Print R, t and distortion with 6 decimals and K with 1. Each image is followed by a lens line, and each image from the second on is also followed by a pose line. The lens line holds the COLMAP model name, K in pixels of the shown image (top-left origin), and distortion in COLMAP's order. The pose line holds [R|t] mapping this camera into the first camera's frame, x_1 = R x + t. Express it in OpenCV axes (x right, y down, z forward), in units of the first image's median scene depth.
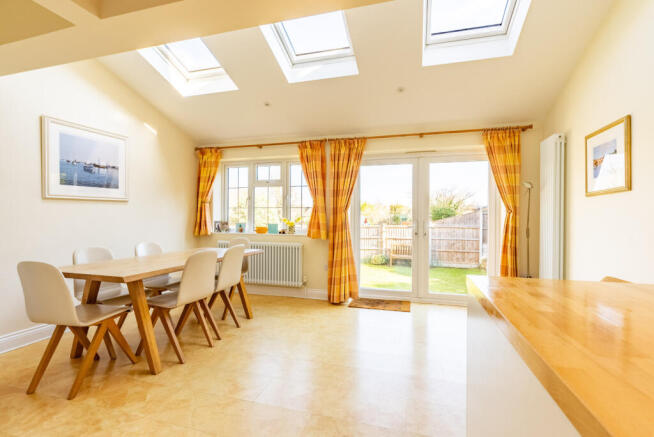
lens RADIAL K [[306.3, 0, 327.0], [0, 306.3, 218.5], [0, 0, 1]] dist [0.000257, 0.000227]
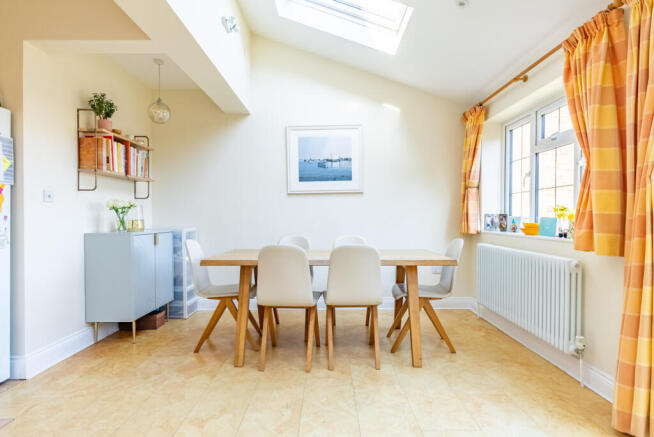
lens RADIAL K [[349.9, 0, 327.0], [0, 349.9, 218.5], [0, 0, 1]] dist [-0.016528, -0.000563]
pose [[0.281069, 0.001564, -0.959686, 0.370018], [0.000977, 0.999998, 0.001916, 0.022868], [0.959687, -0.001476, 0.281067, 0.613289]]
